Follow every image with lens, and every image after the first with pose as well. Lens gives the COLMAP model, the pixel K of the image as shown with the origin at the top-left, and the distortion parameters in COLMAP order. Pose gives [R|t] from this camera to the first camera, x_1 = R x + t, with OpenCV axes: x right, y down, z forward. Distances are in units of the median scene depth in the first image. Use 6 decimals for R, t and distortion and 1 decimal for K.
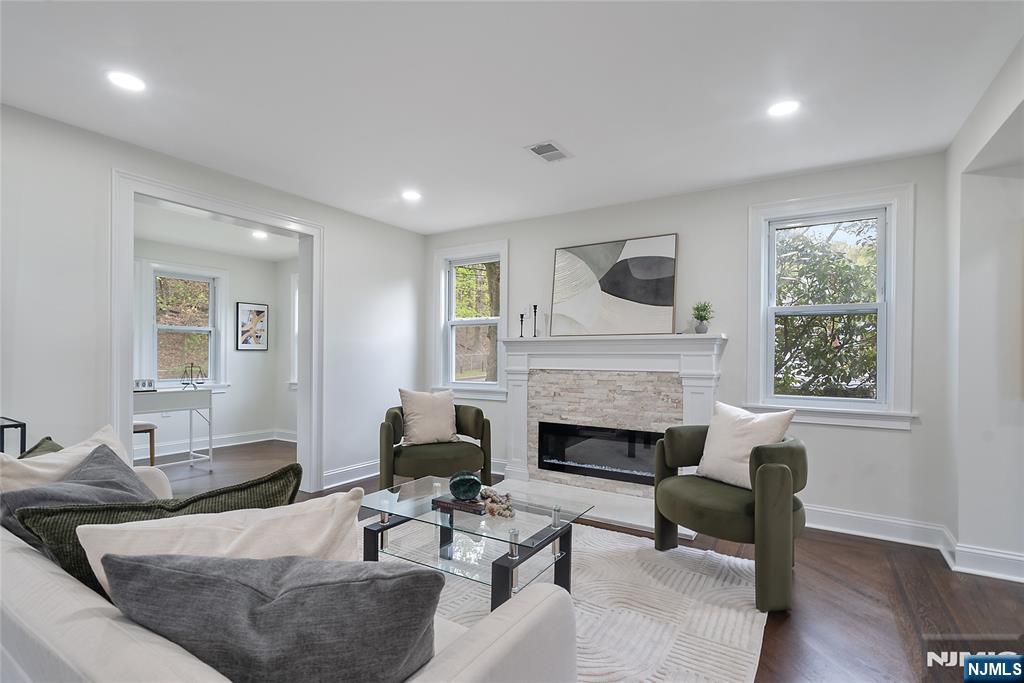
lens RADIAL K [[477.7, 0, 512.2], [0, 477.7, 357.3], [0, 0, 1]] dist [-0.007603, 0.003200]
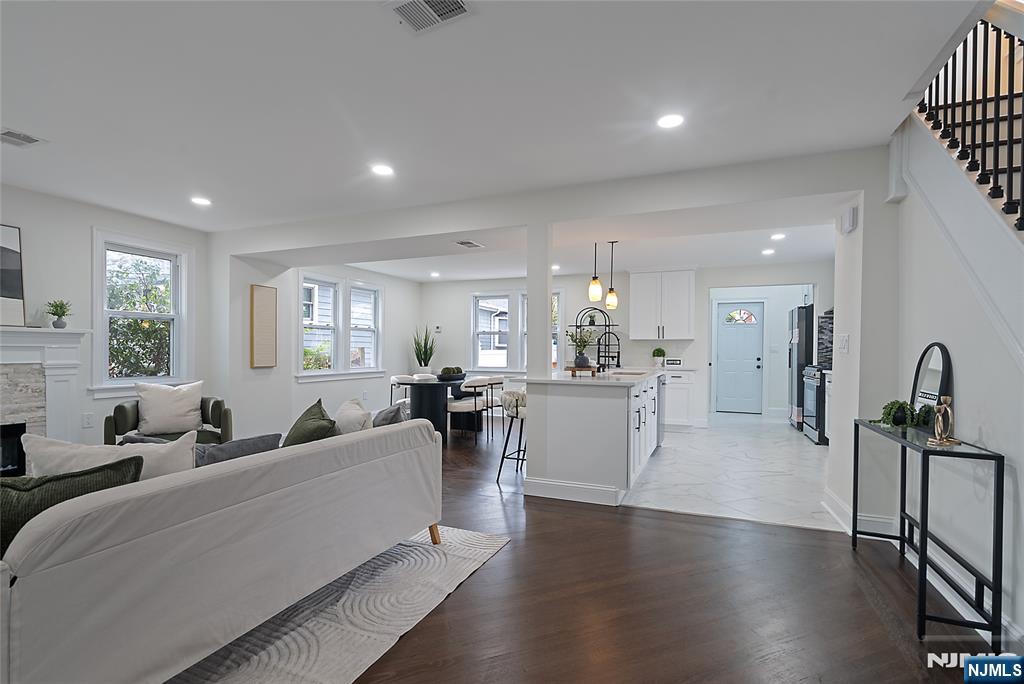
lens RADIAL K [[477.7, 0, 513.1], [0, 477.7, 348.8], [0, 0, 1]] dist [-0.007603, 0.003200]
pose [[-0.170120, -0.003786, 0.985416, -0.786777], [-0.001704, 0.999992, 0.003548, -0.005893], [-0.985422, -0.001076, -0.170125, 0.124360]]
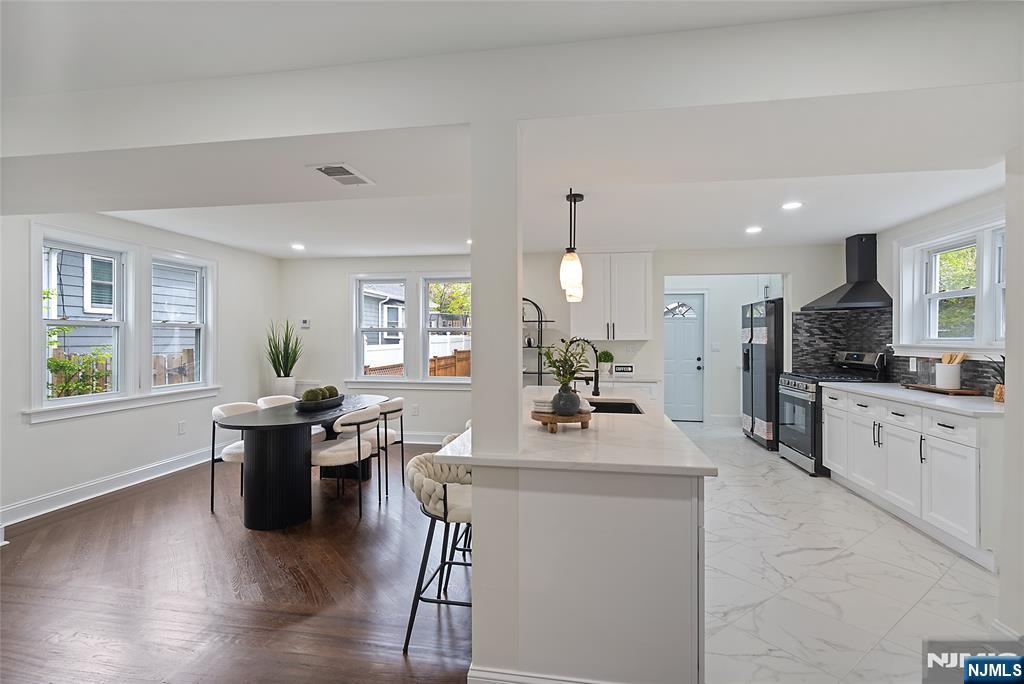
lens RADIAL K [[477.7, 0, 514.7], [0, 477.7, 337.8], [0, 0, 1]] dist [-0.007603, 0.003200]
pose [[-0.393798, -0.006323, 0.919175, -0.265609], [0.001144, 0.999972, 0.007369, -0.055071], [-0.919196, 0.003953, -0.393780, 0.072439]]
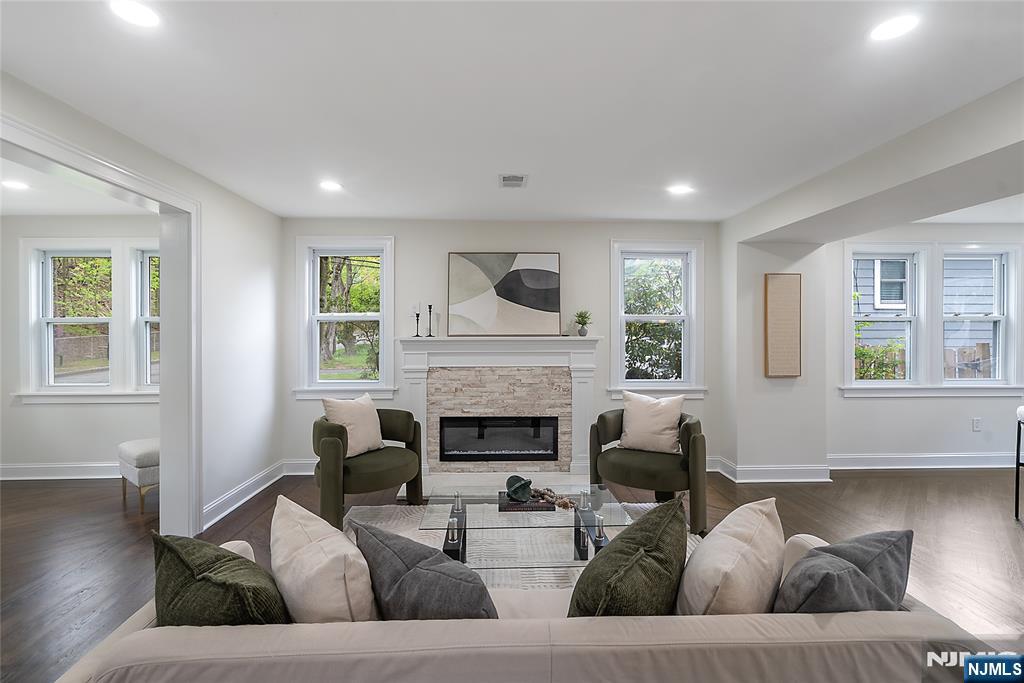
lens RADIAL K [[477.7, 0, 505.8], [0, 477.7, 331.0], [0, 0, 1]] dist [-0.007603, 0.003200]
pose [[0.828943, -0.006299, 0.559298, -0.430318], [0.007299, 0.999973, 0.000444, -0.056182], [-0.559286, 0.003714, 0.828967, 0.052652]]
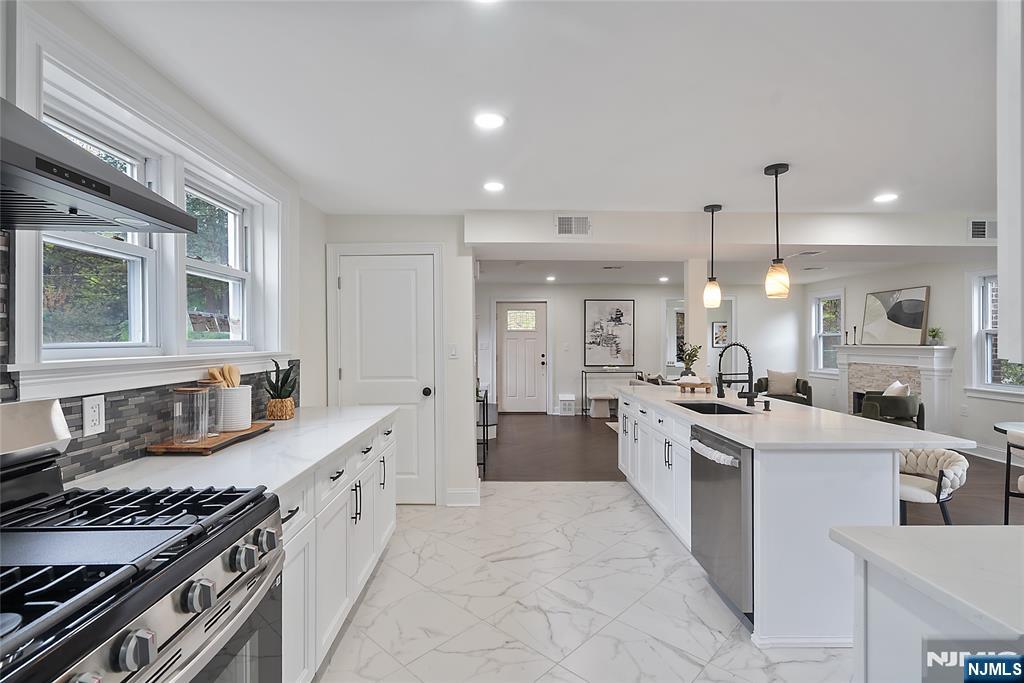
lens RADIAL K [[477.7, 0, 511.2], [0, 477.7, 341.1], [0, 0, 1]] dist [-0.007603, 0.003200]
pose [[0.549015, -0.003097, -0.835807, 0.891194], [-0.001321, 0.999989, -0.004573, -0.048603], [0.835812, 0.003615, 0.549004, -1.112812]]
